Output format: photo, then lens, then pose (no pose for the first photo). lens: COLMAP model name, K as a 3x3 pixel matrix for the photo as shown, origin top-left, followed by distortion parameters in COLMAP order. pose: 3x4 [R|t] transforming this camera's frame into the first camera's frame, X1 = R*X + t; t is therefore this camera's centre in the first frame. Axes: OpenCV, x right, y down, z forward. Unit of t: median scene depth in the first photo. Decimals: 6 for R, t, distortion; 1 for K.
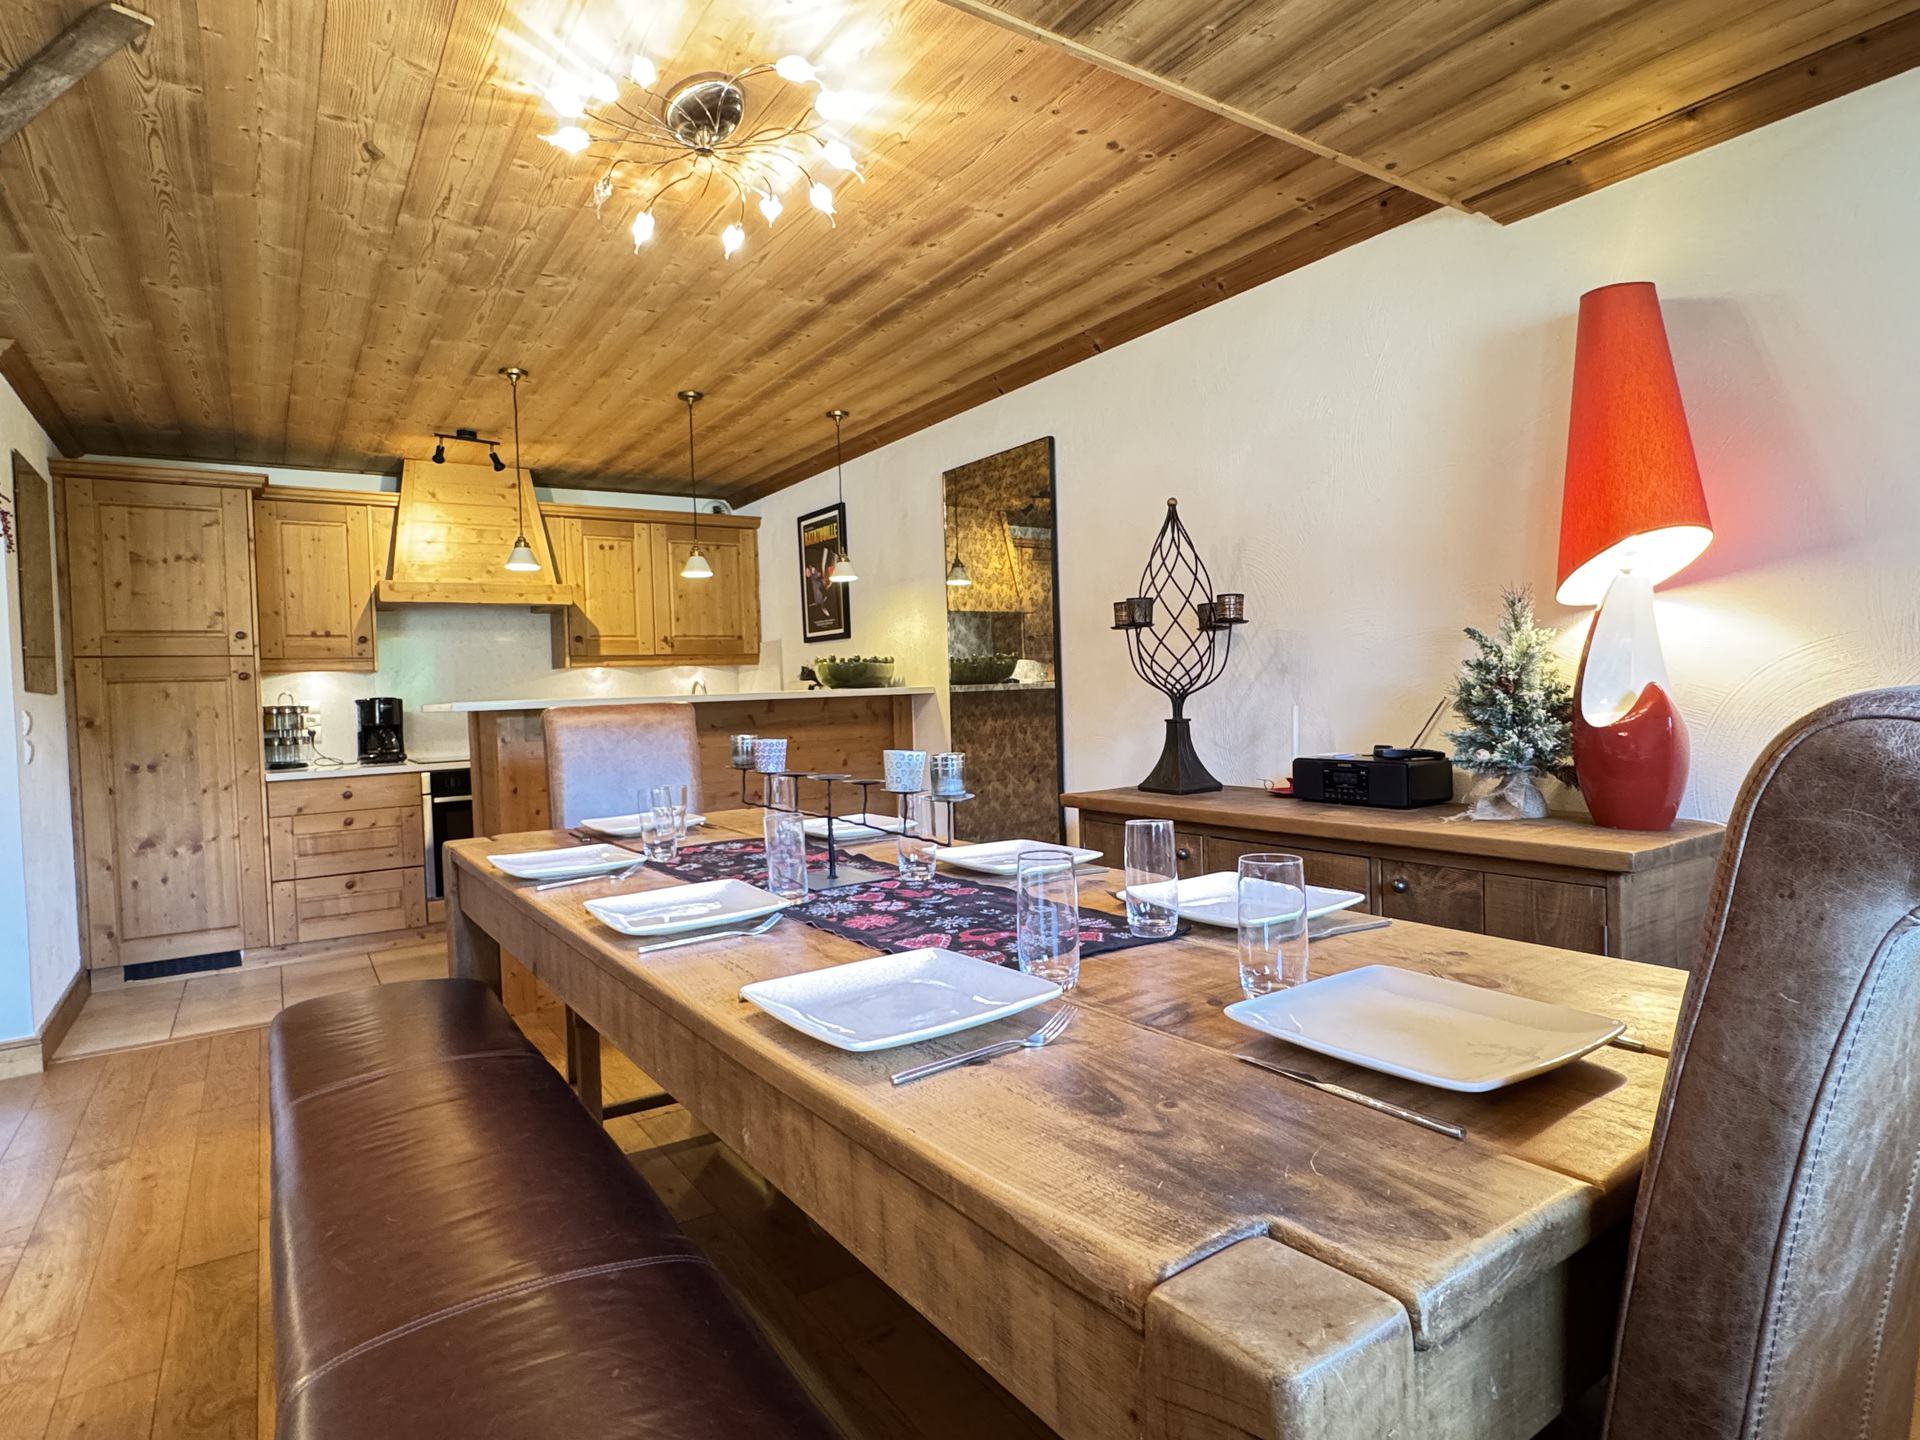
lens RADIAL K [[1041.6, 0, 966.9], [0, 1041.6, 724.7], [0, 0, 1]] dist [-0.006870, 0.001923]
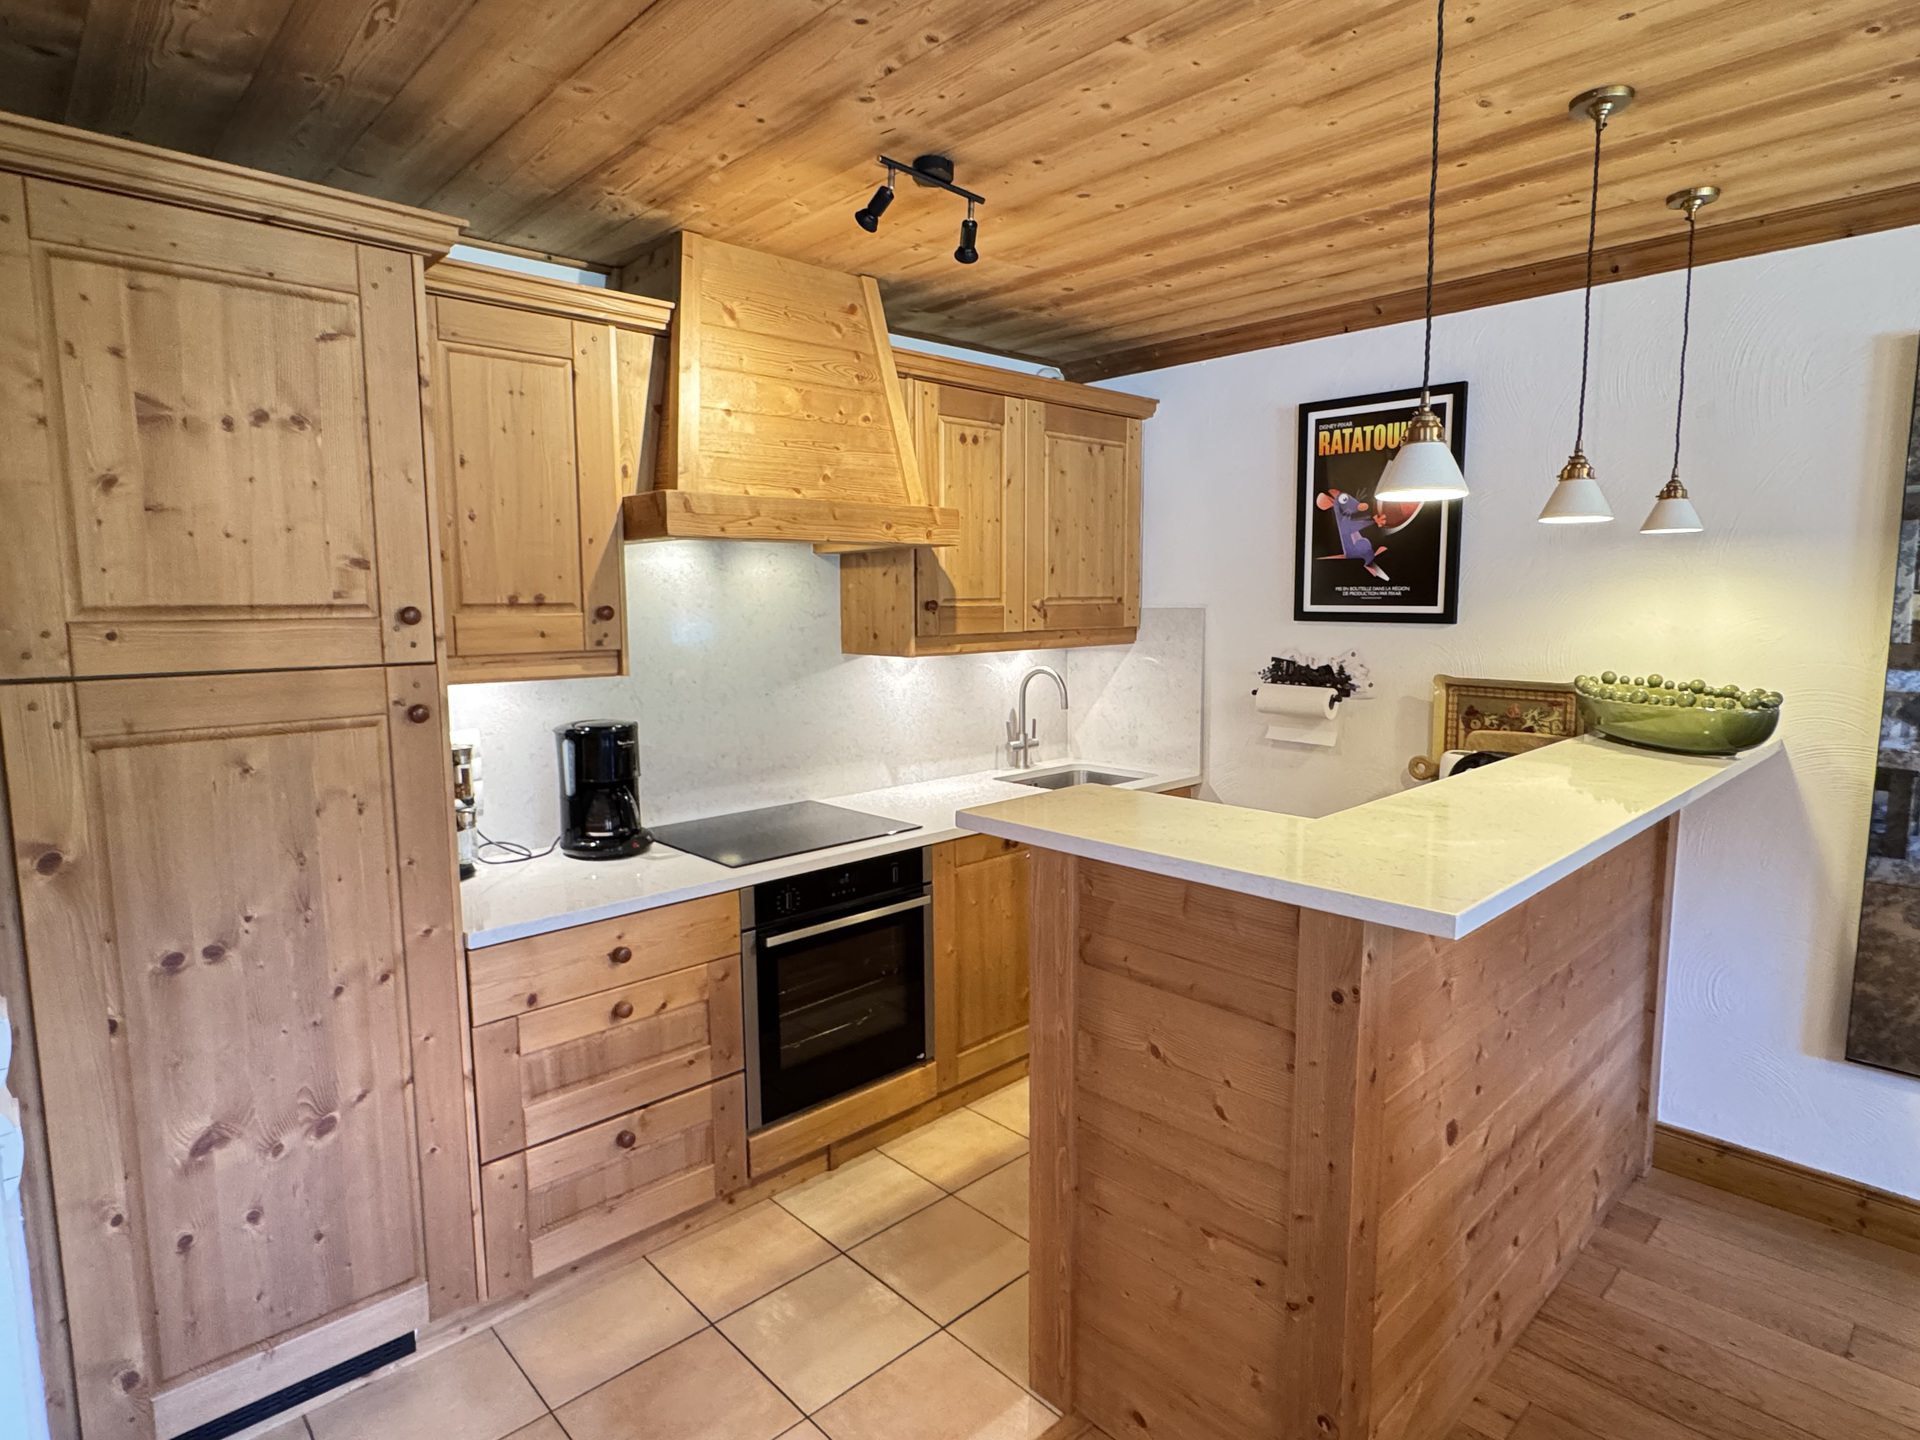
lens RADIAL K [[1041.6, 0, 955.1], [0, 1041.6, 718.8], [0, 0, 1]] dist [-0.006870, 0.001923]
pose [[0.986192, 0.005811, 0.165502, -0.539237], [-0.019298, 0.996608, 0.079997, -0.080161], [-0.164475, -0.082086, 0.982960, 0.537885]]
